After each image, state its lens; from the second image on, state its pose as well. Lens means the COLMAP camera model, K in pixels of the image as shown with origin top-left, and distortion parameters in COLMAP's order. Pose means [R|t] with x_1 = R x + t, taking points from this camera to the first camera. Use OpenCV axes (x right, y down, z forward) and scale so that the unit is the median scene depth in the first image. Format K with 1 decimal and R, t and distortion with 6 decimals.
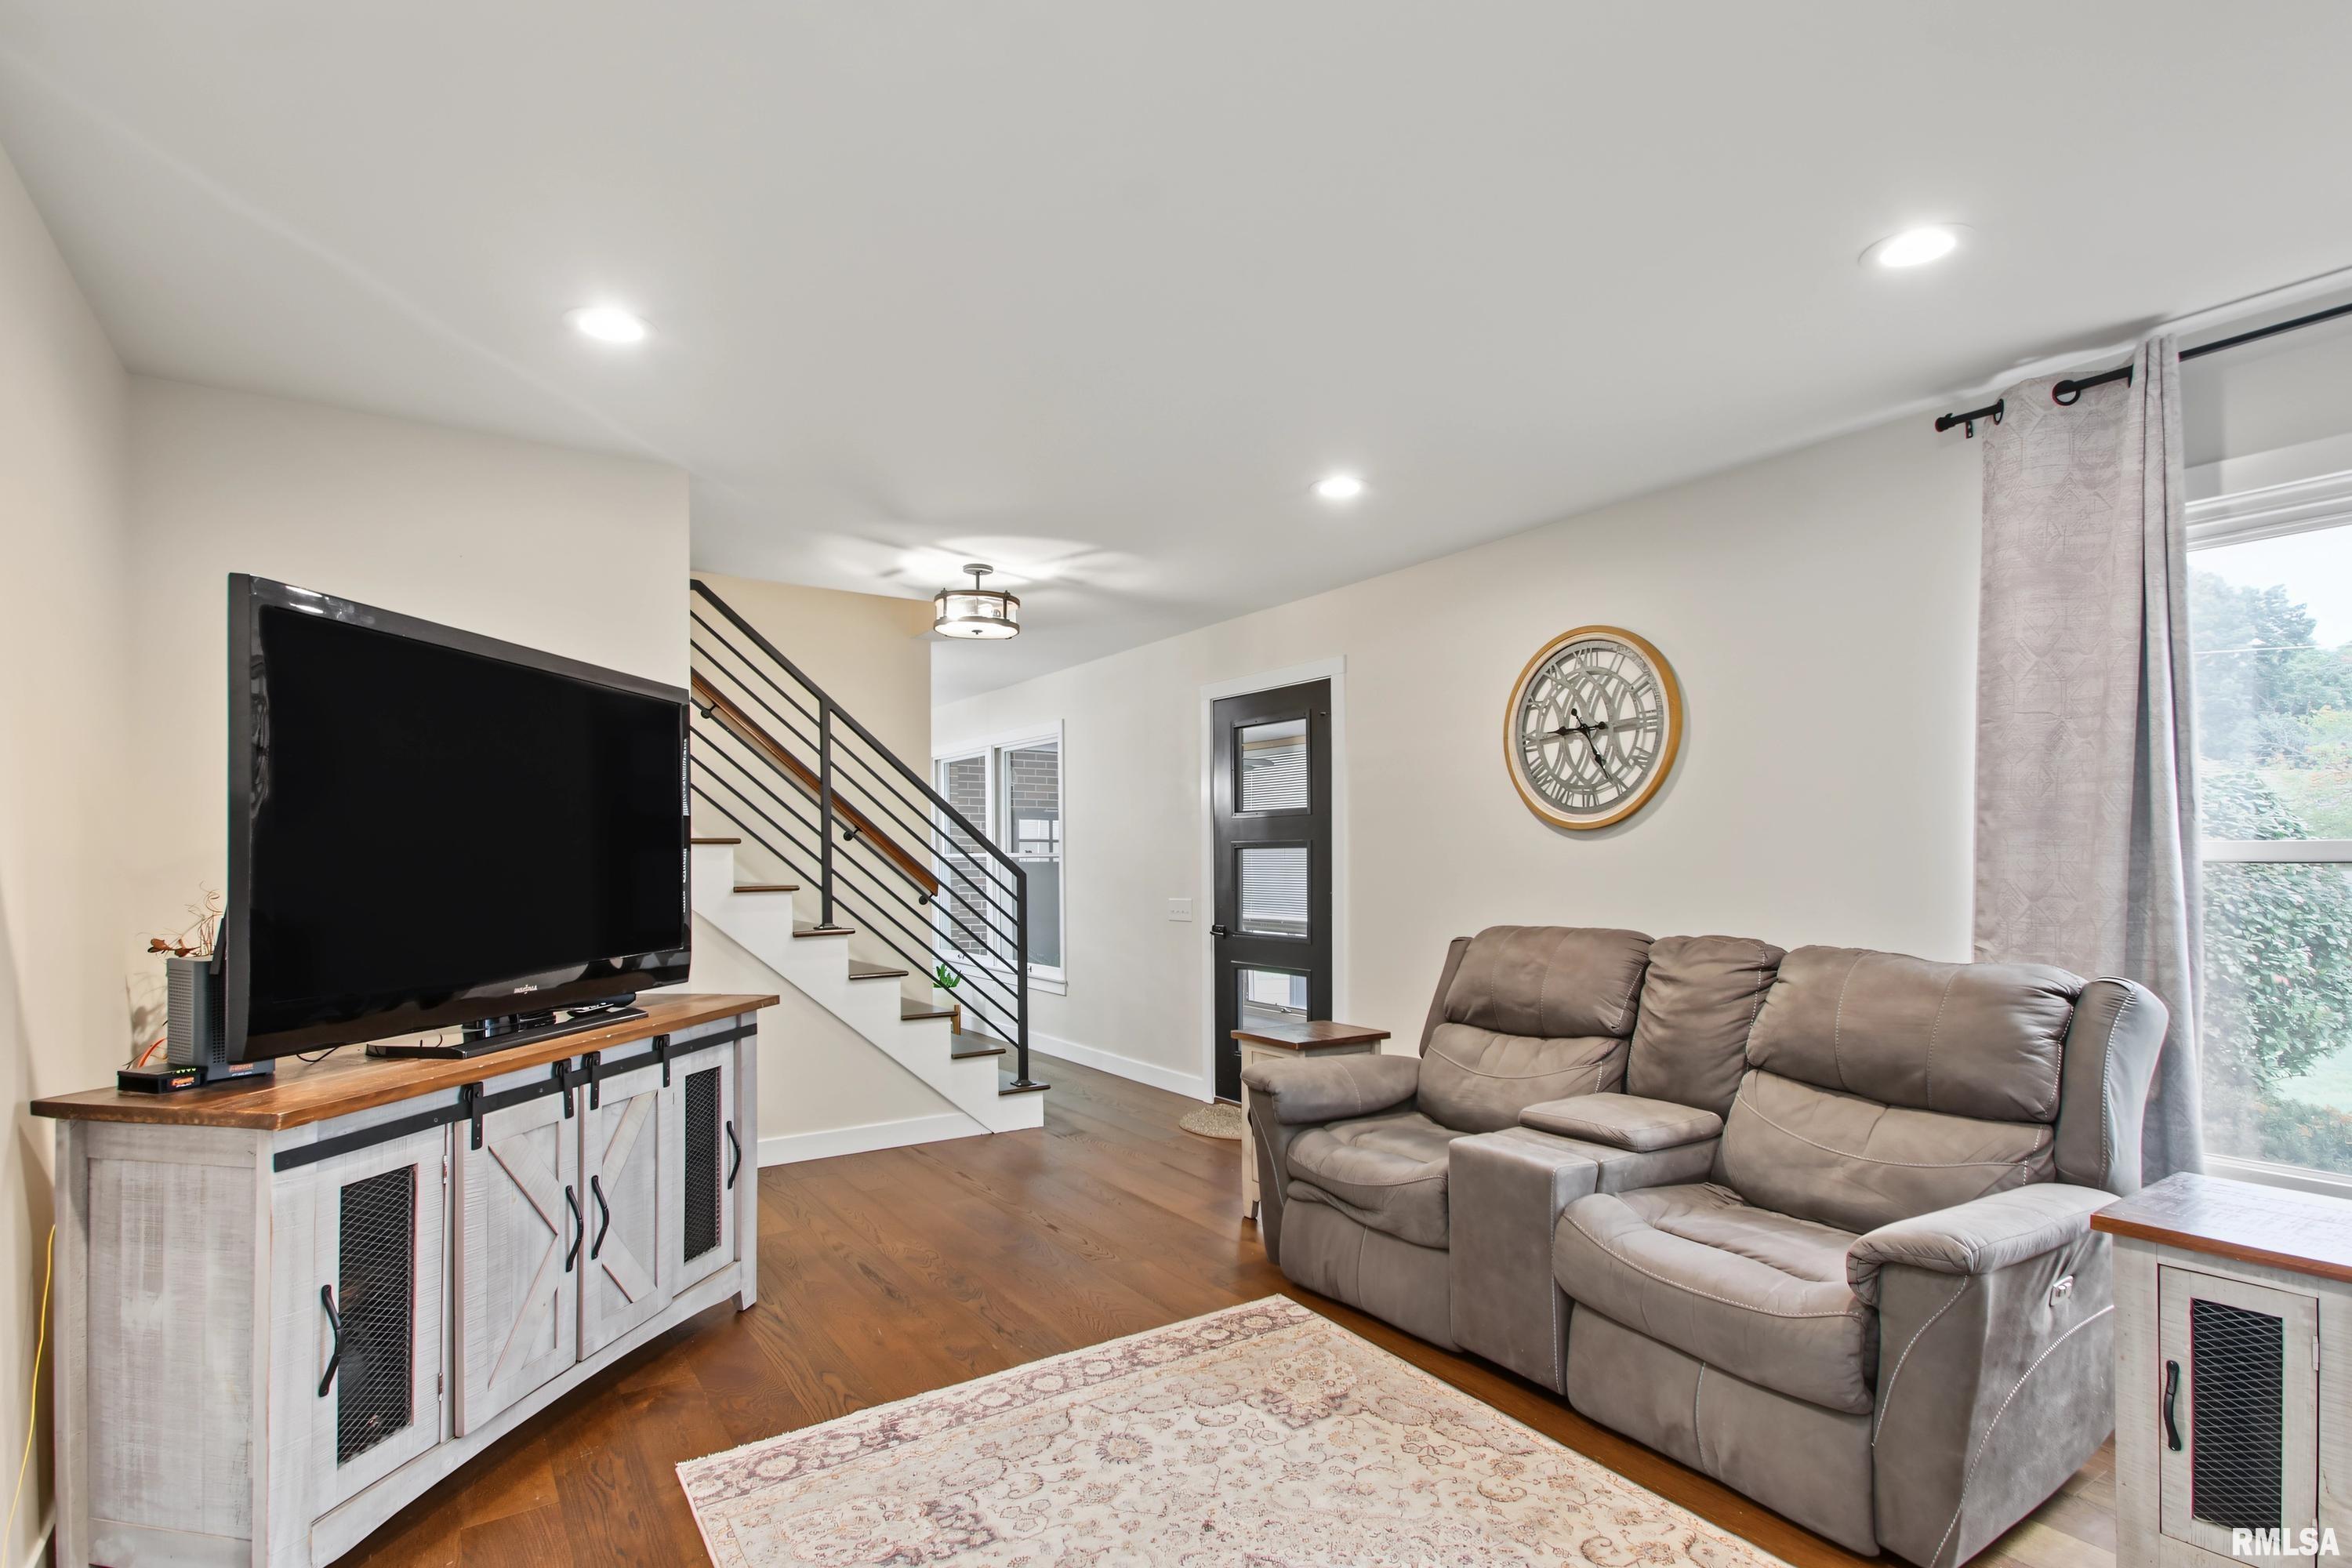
lens RADIAL K [[1111.8, 0, 1144.9], [0, 1111.8, 859.5], [0, 0, 1]] dist [0.001026, 0.000157]
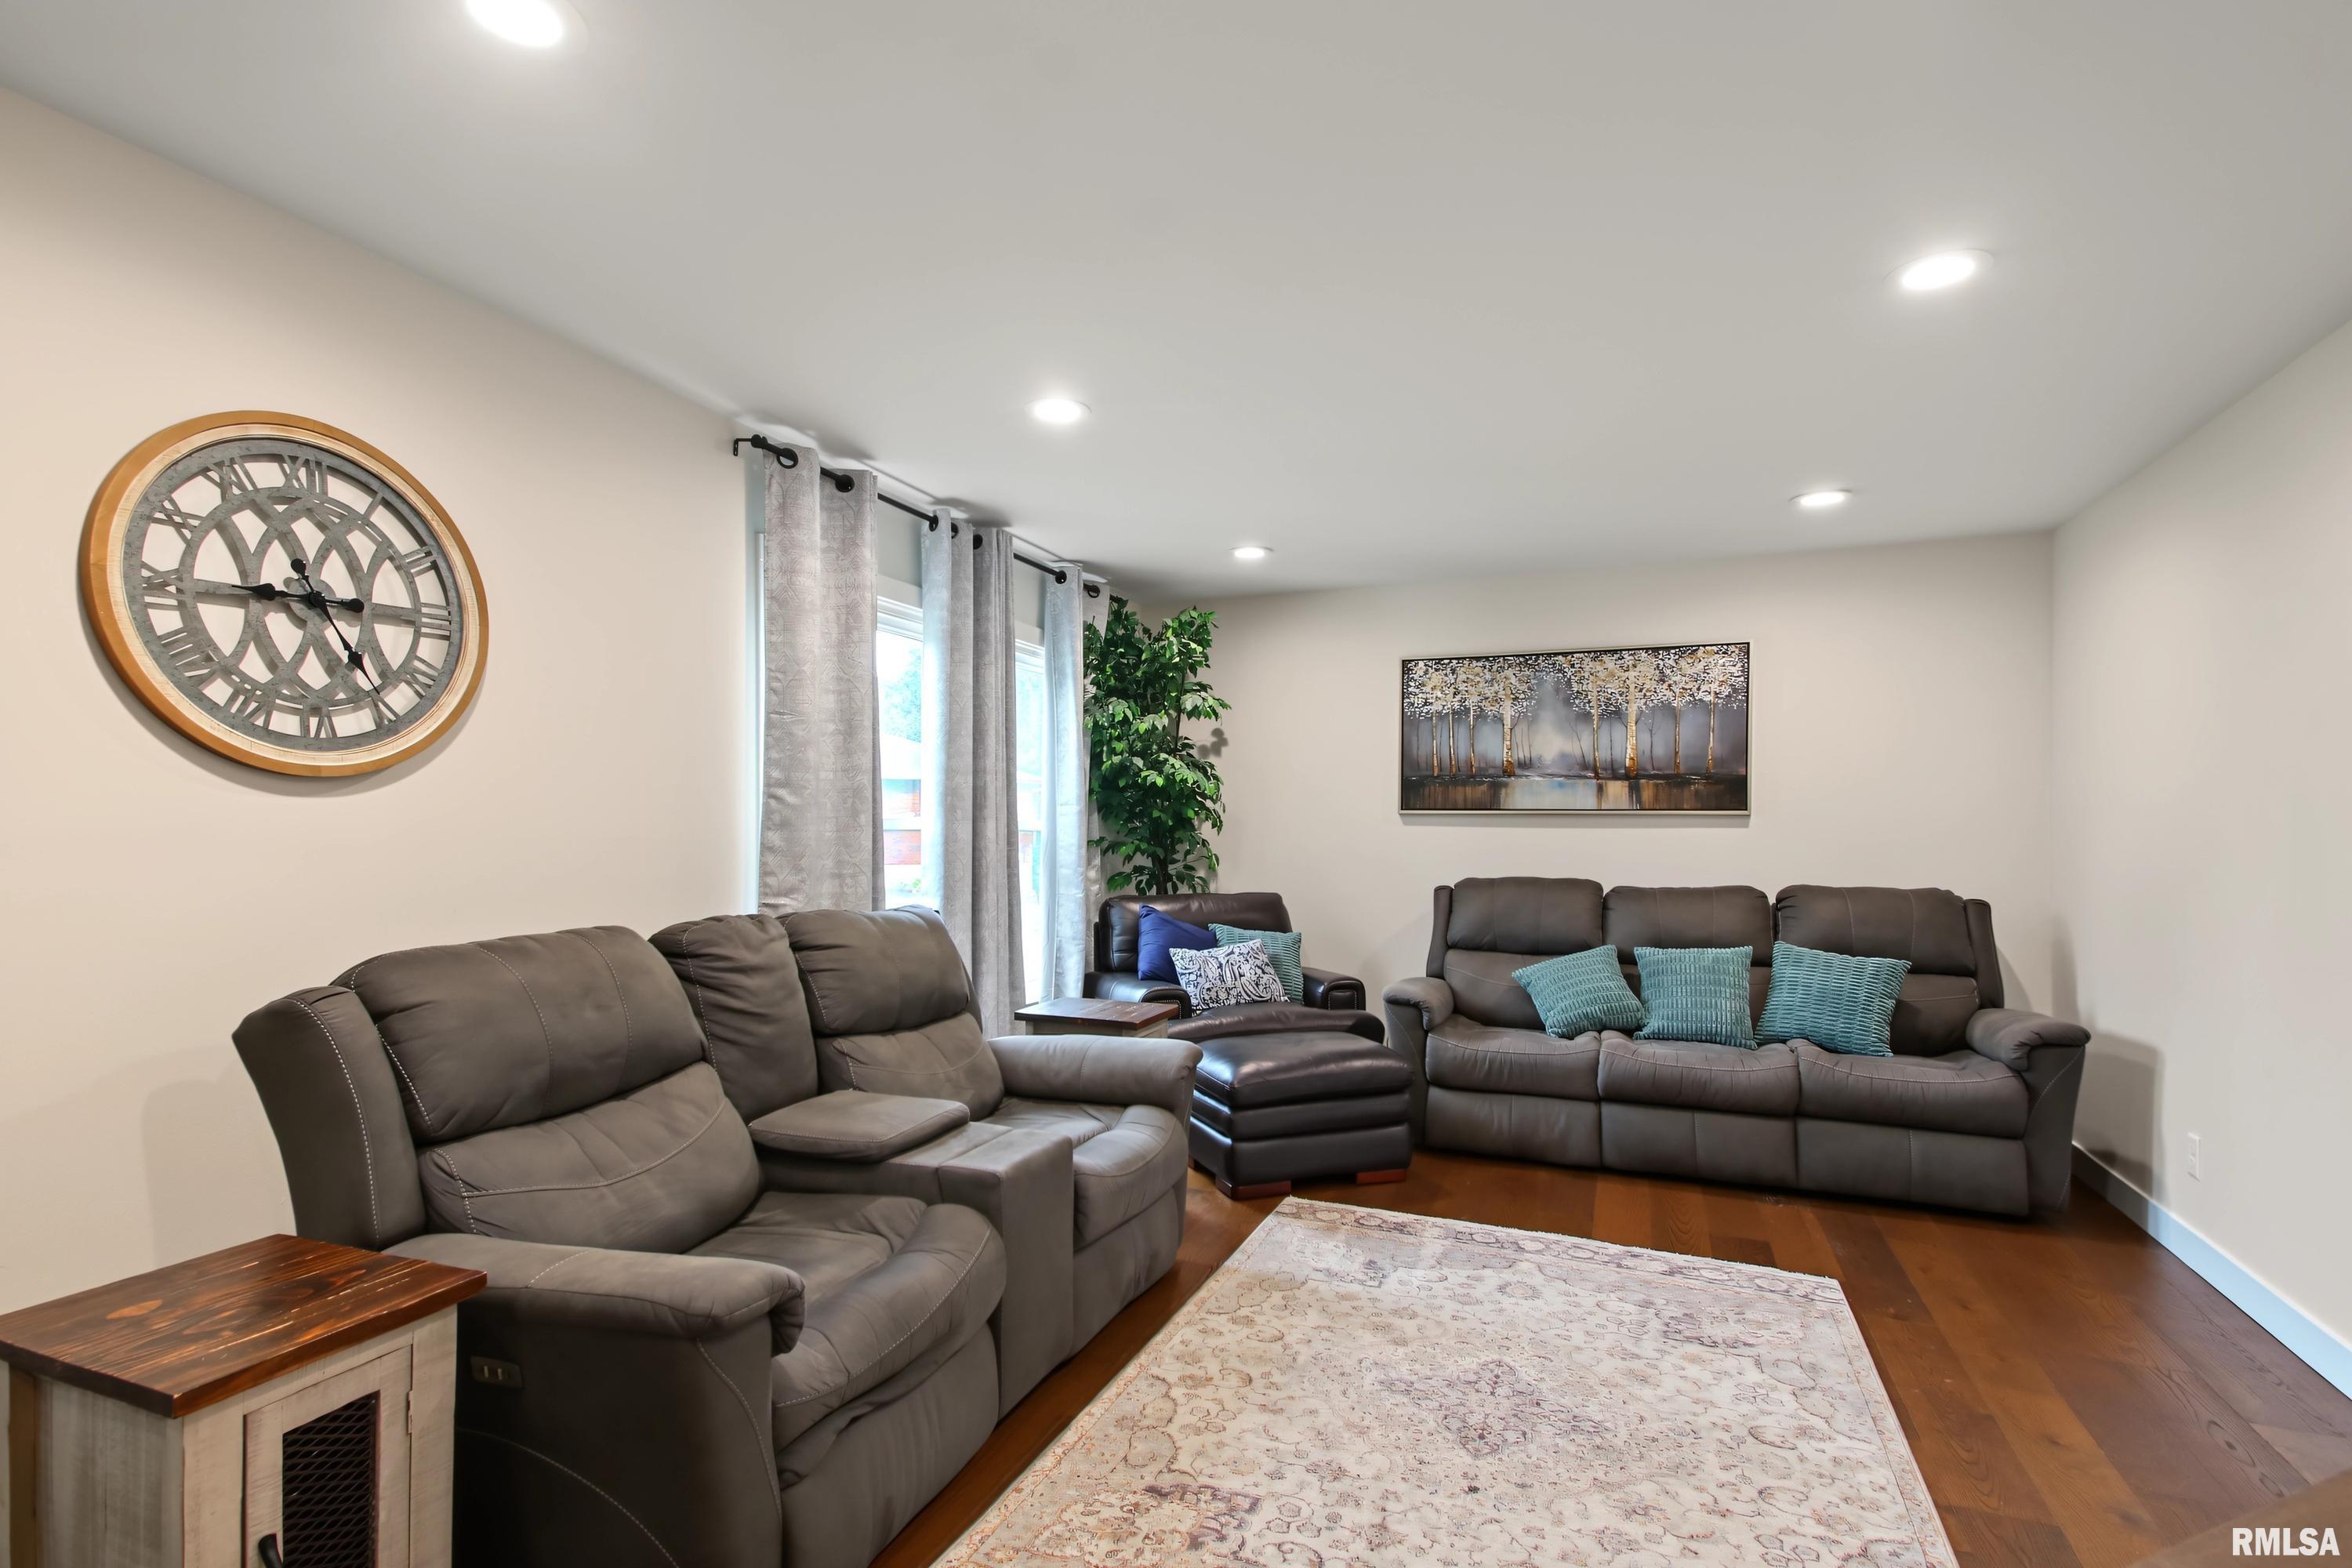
lens RADIAL K [[1113.8, 0, 1177.9], [0, 1113.8, 828.2], [0, 0, 1]] dist [0.030489, -0.000062]
pose [[-0.585327, -0.001199, 0.810797, -0.456747], [-0.002101, 0.999998, -0.000037, -0.002188], [-0.810795, -0.001725, -0.585328, 1.338645]]
